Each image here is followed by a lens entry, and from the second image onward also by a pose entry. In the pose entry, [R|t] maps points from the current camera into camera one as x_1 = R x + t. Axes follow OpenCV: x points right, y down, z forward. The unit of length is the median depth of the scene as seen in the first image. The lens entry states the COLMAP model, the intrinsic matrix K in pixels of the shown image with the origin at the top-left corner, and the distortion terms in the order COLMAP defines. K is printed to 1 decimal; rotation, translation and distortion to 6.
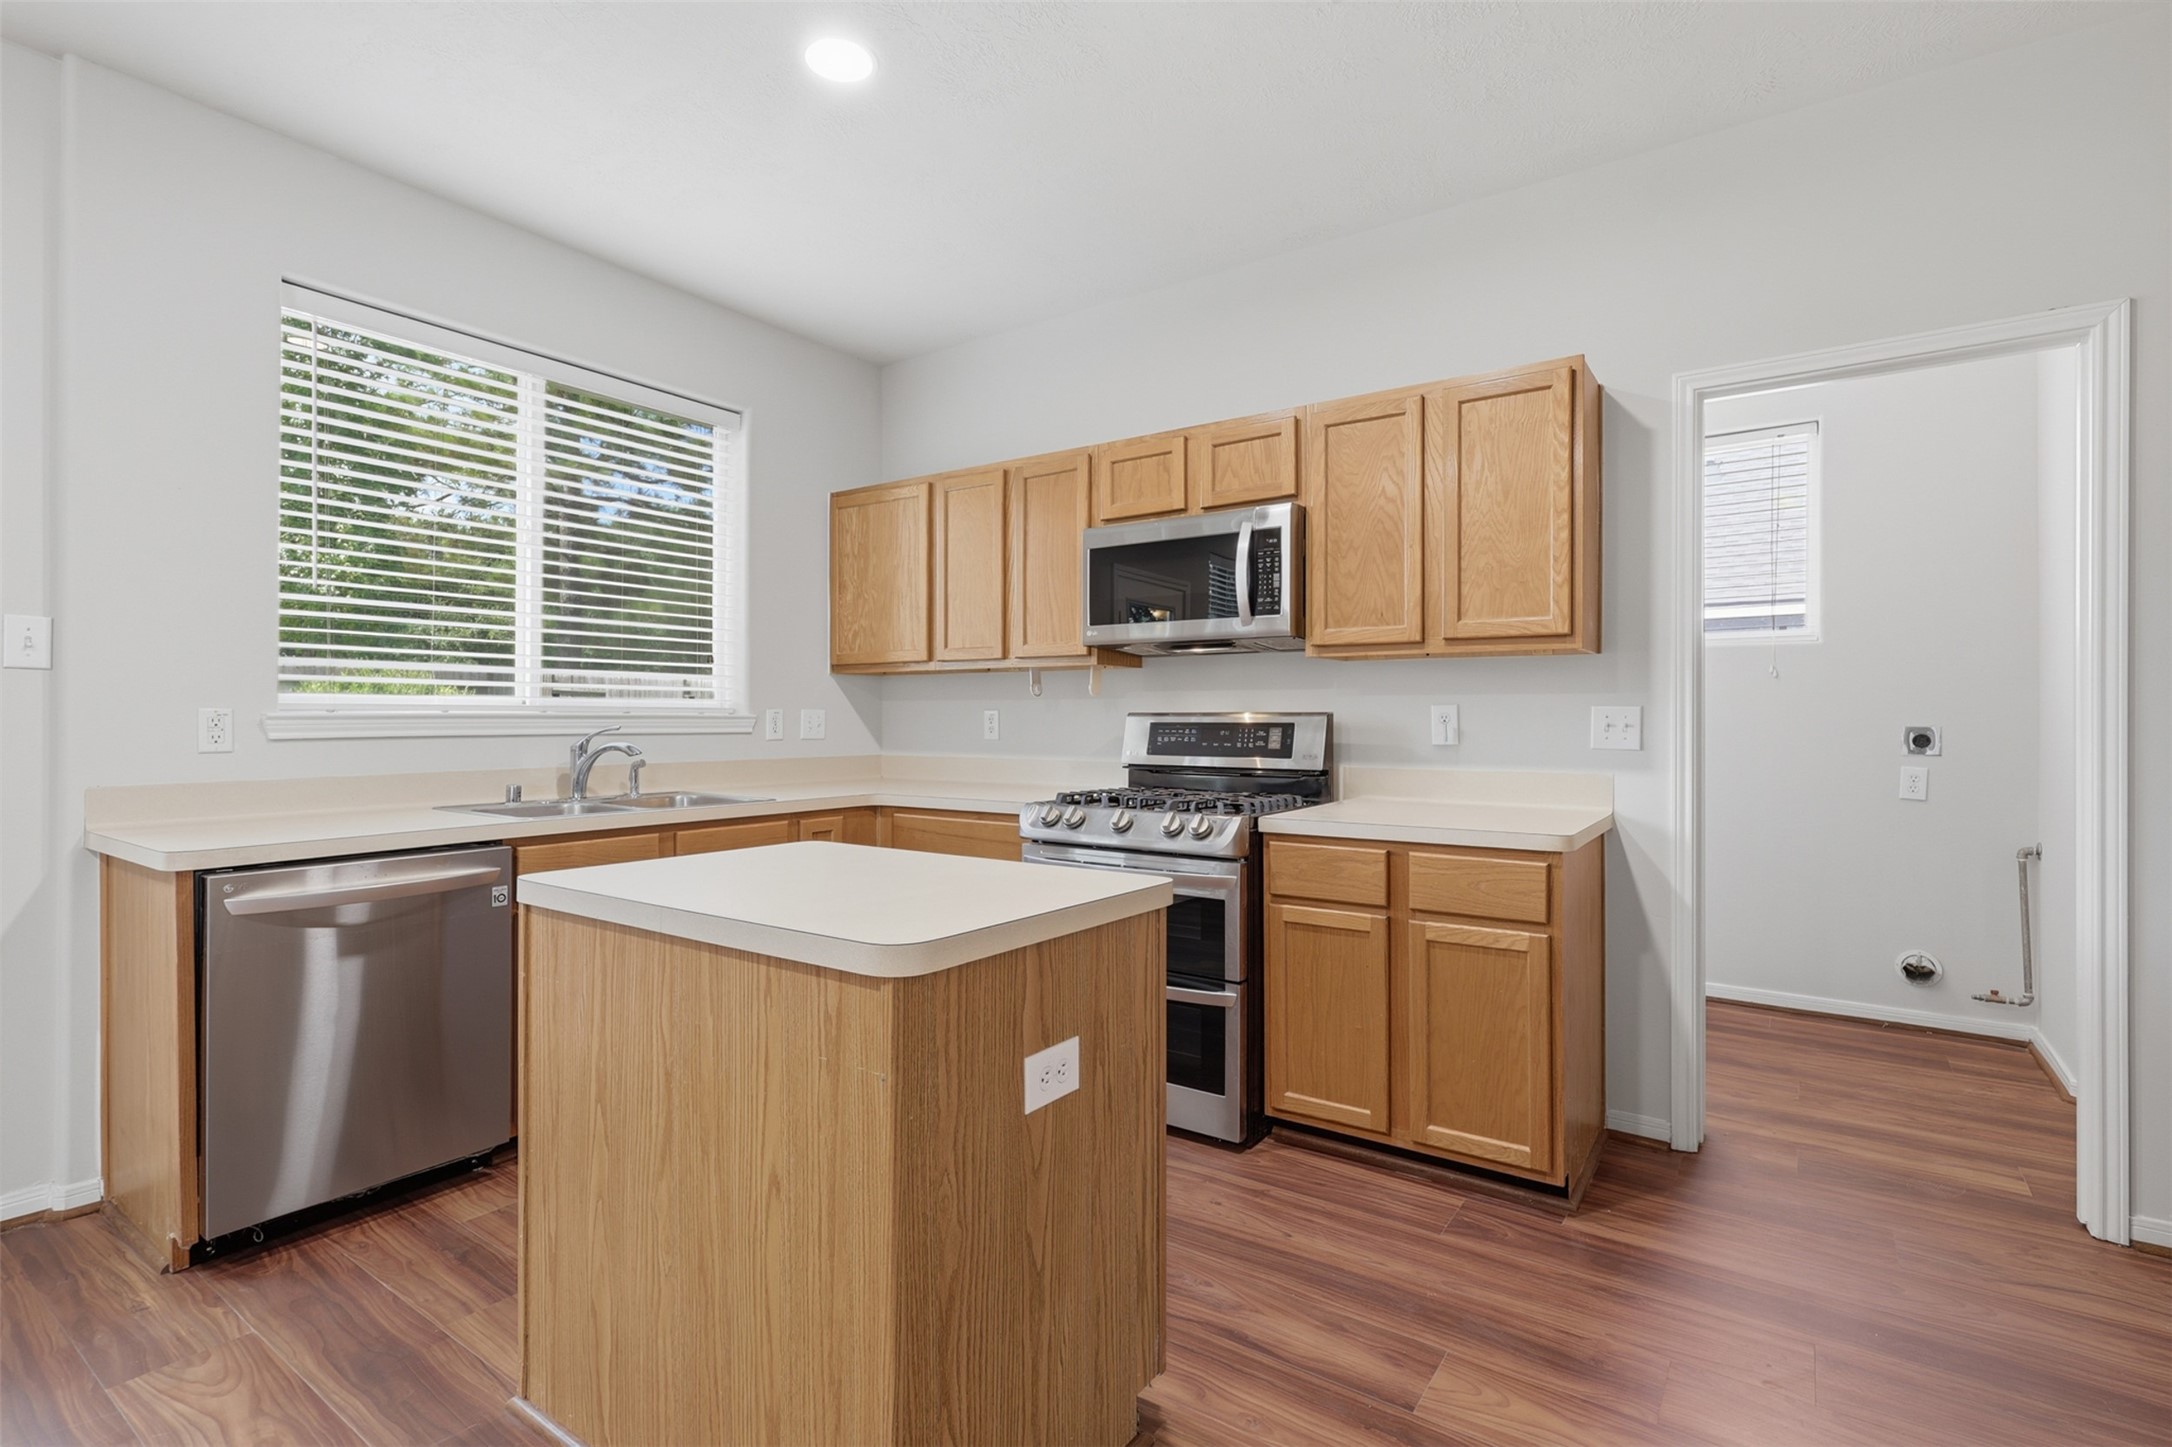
lens RADIAL K [[1013.6, 0, 1086.3], [0, 1013.6, 715.0], [0, 0, 1]] dist [0.002799, 0.000689]
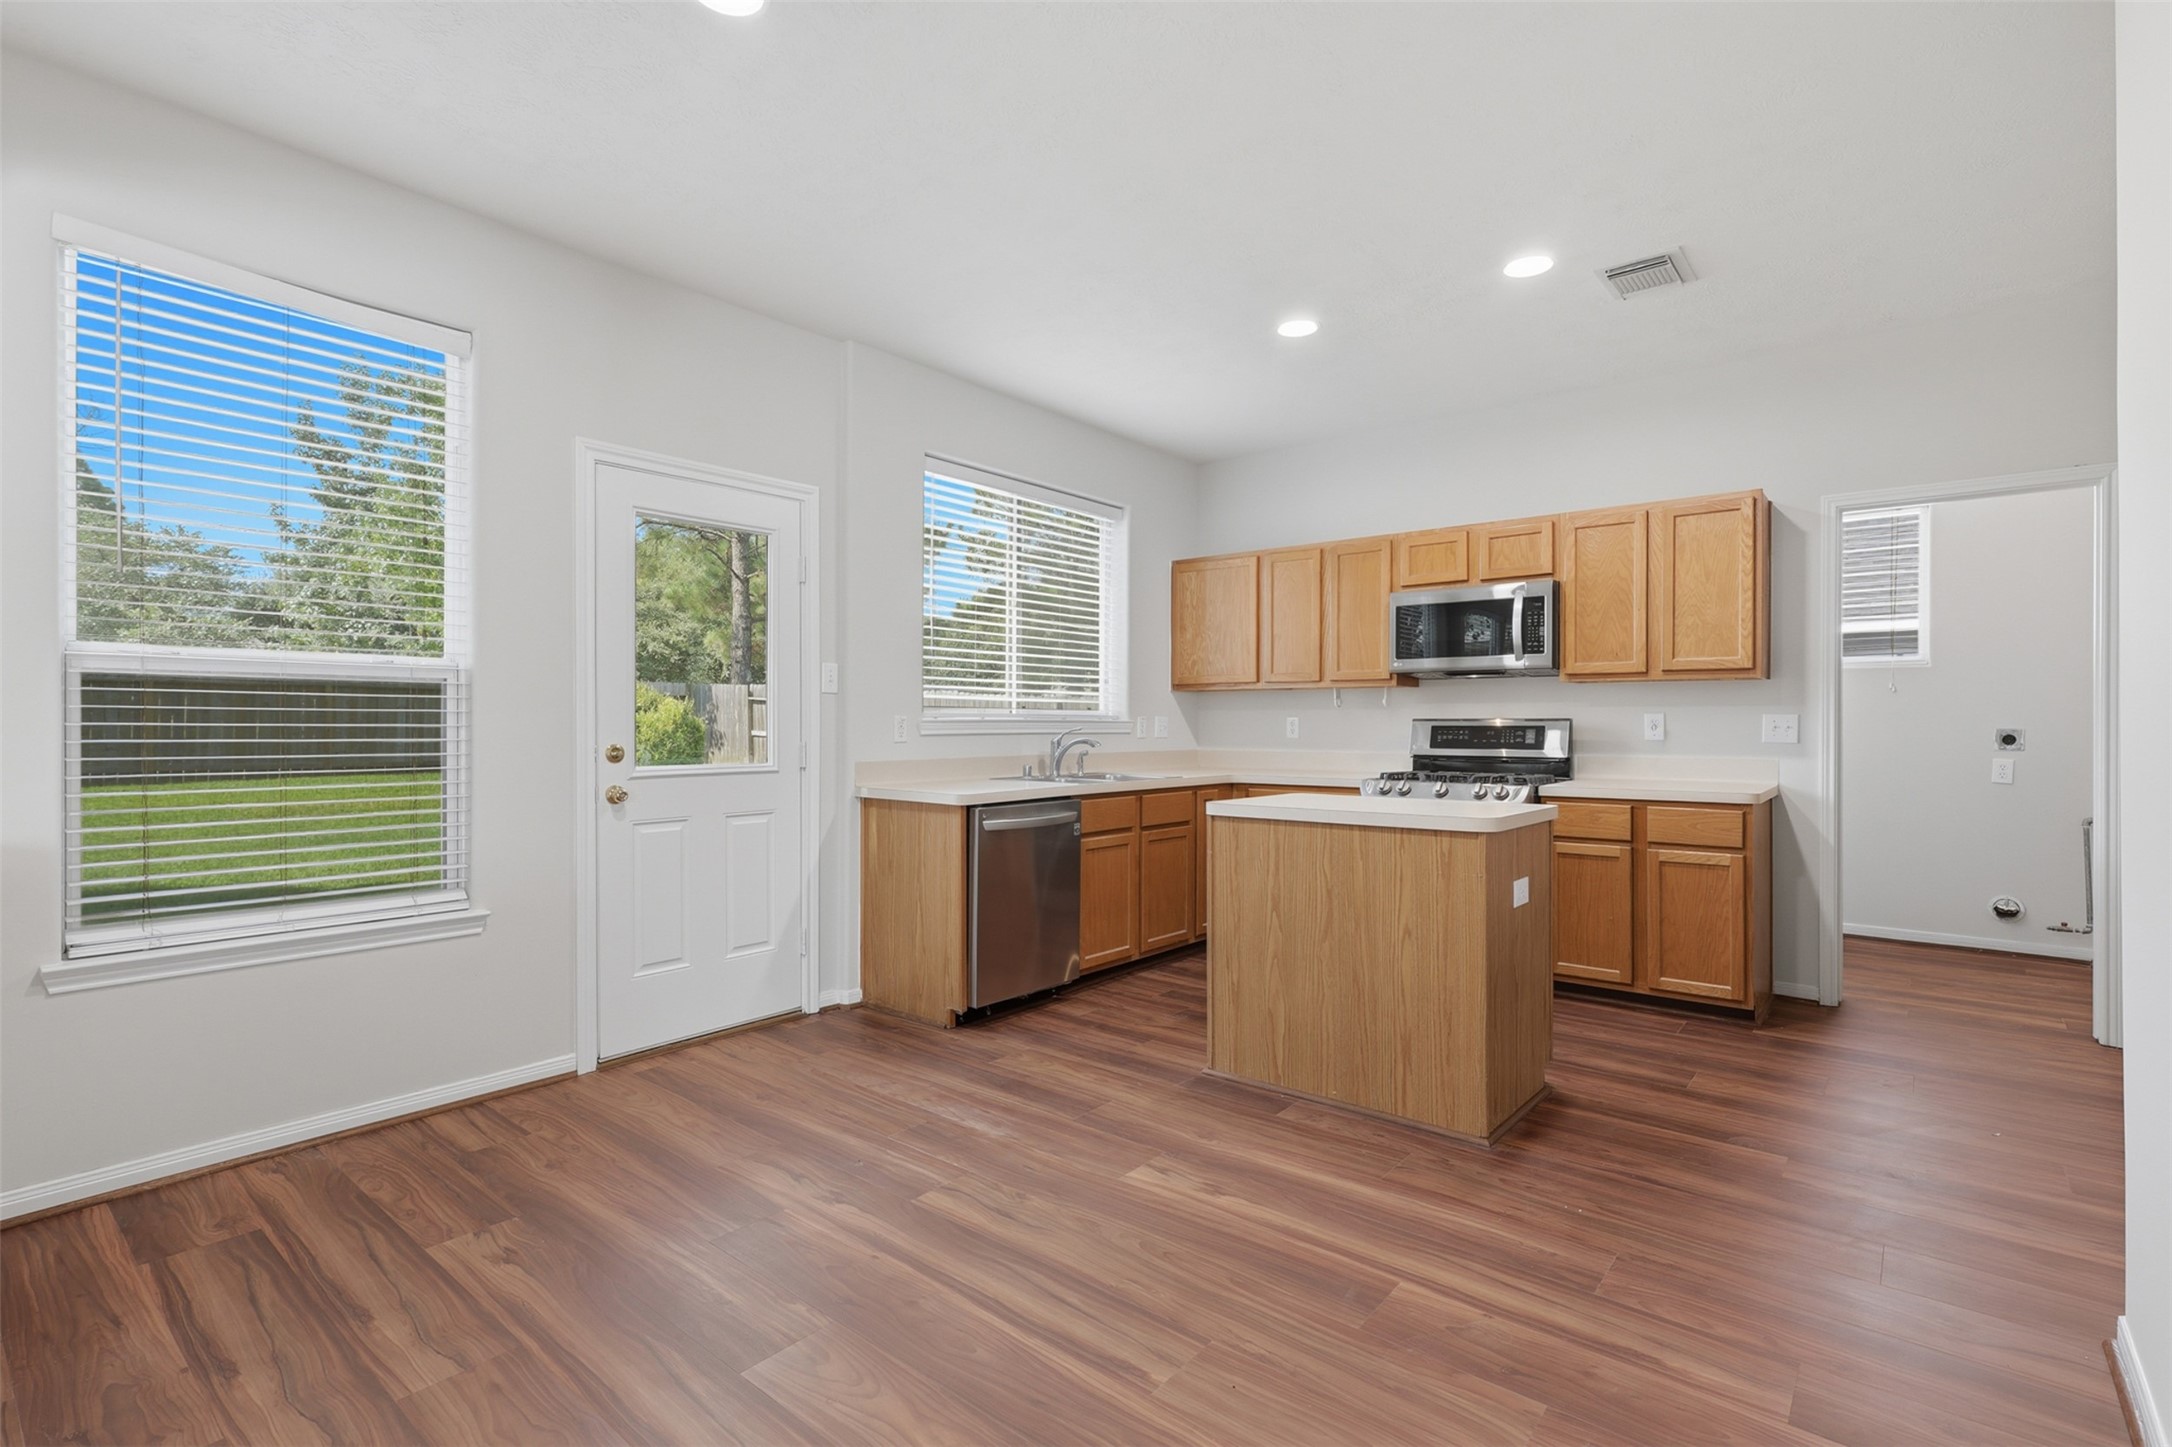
lens RADIAL K [[1013.6, 0, 1084.2], [0, 1013.6, 723.9], [0, 0, 1]] dist [0.002799, 0.000689]
pose [[0.996911, 0.000281, -0.078545, -0.397144], [-0.000104, 0.999997, 0.002256, 0.002401], [0.078545, -0.002240, 0.996908, -0.594306]]
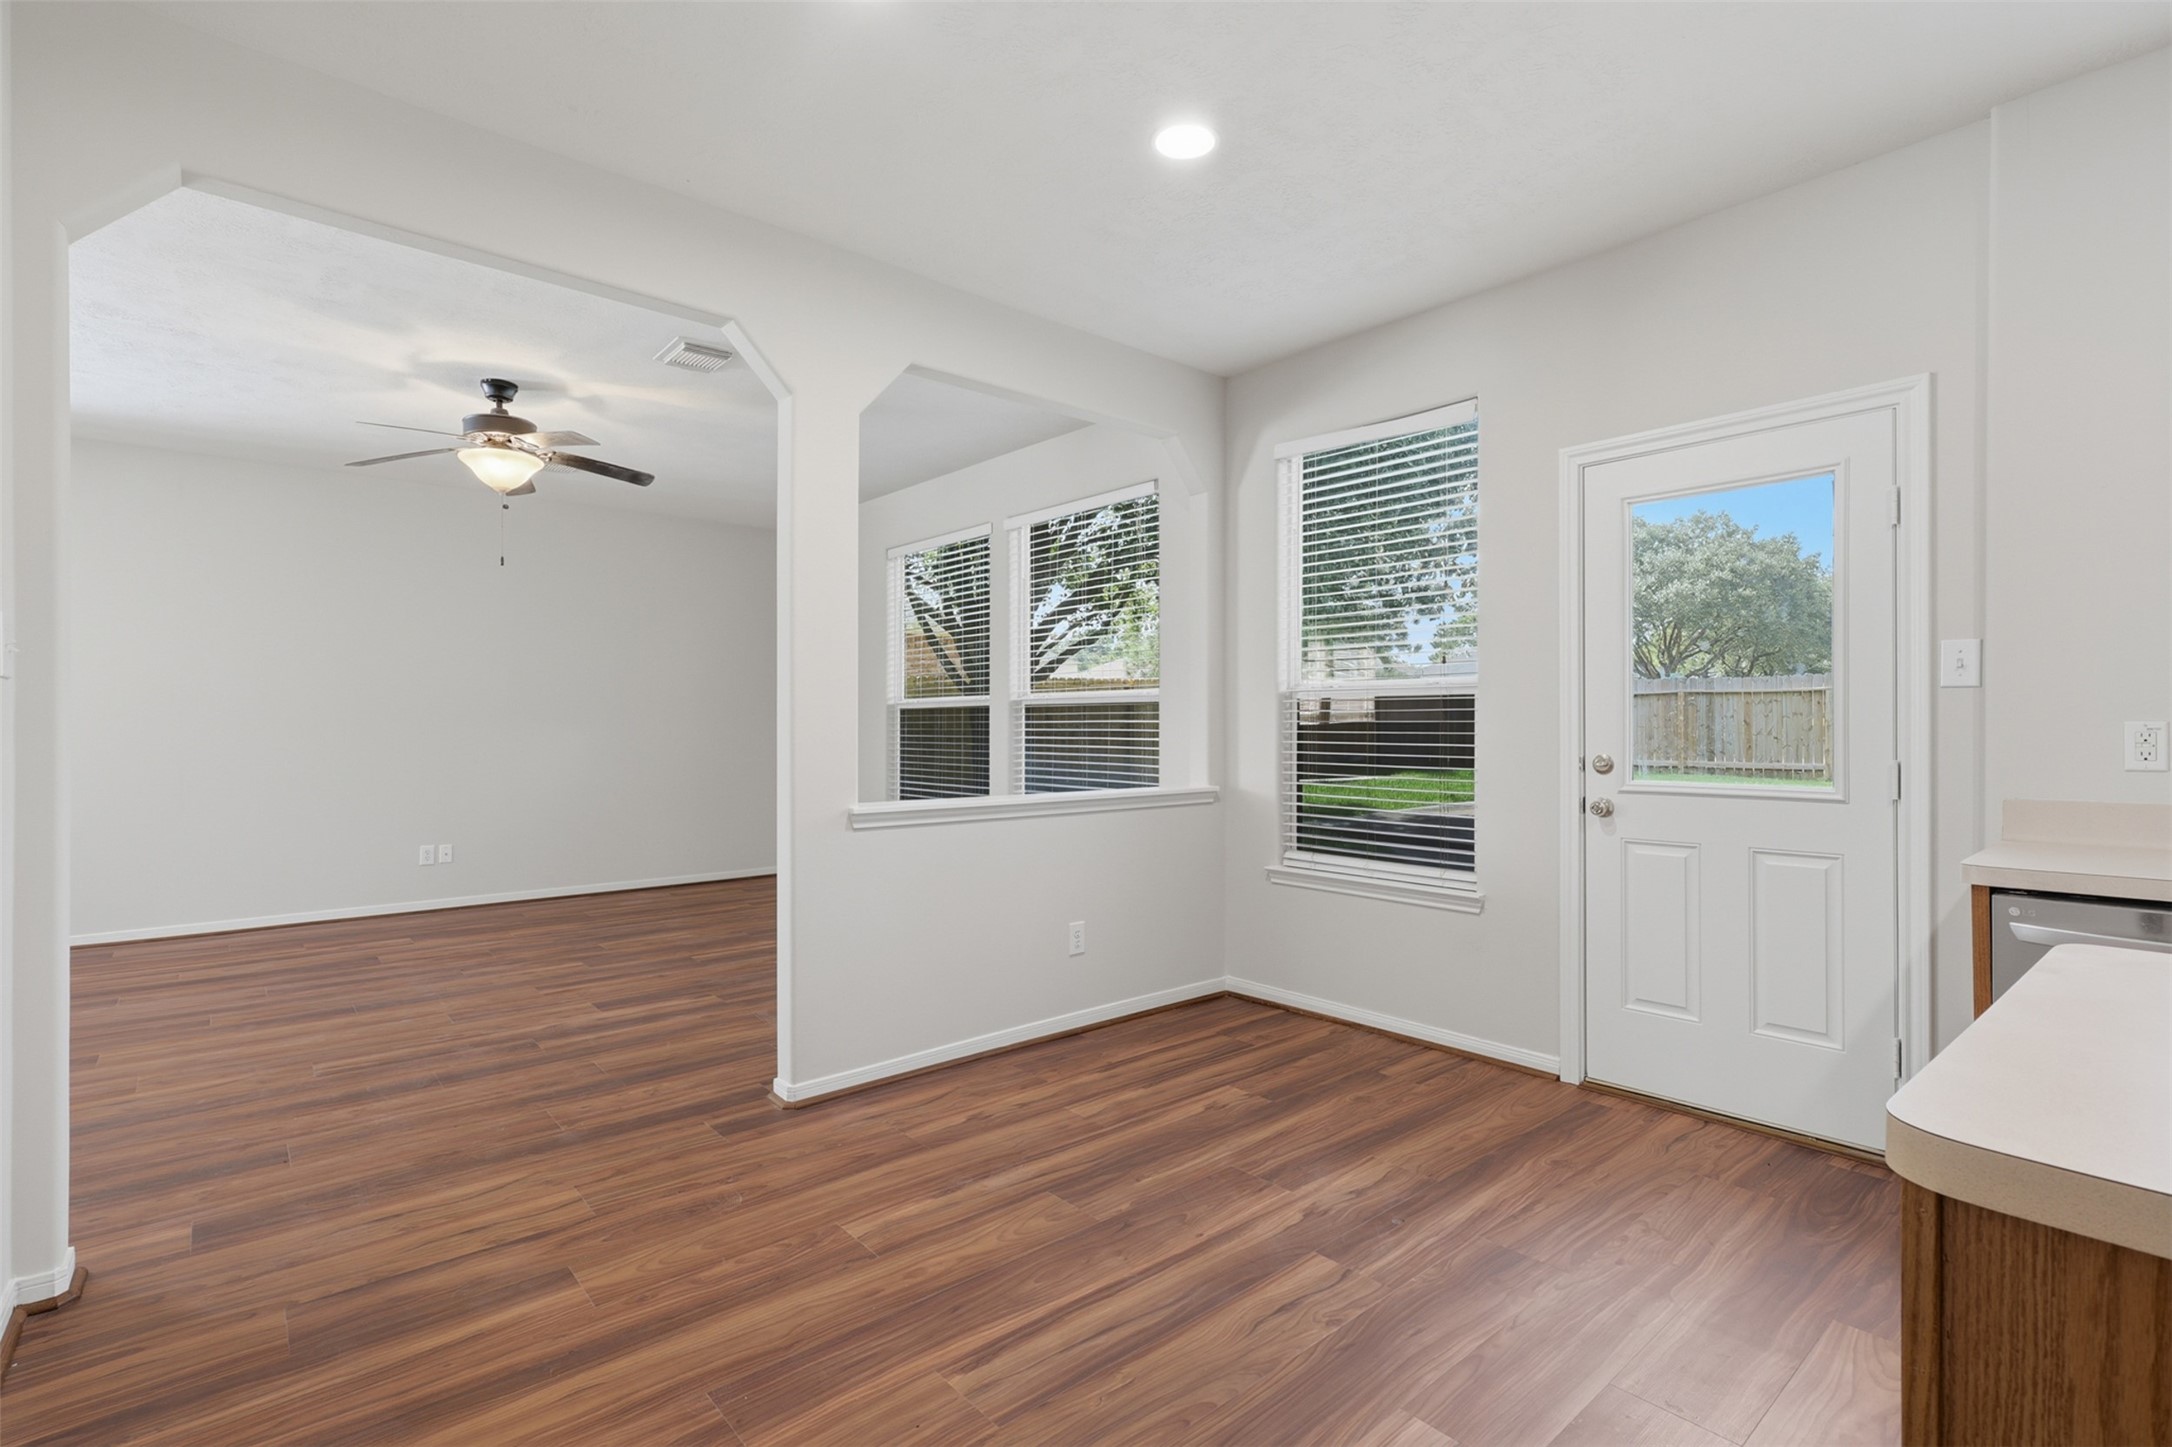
lens RADIAL K [[1013.6, 0, 1095.2], [0, 1013.6, 726.4], [0, 0, 1]] dist [0.002799, 0.000689]
pose [[-0.233815, -0.000319, -0.972281, 0.218572], [-0.001868, 0.999998, 0.000121, -0.001122], [0.972279, 0.001845, -0.233815, 0.297855]]
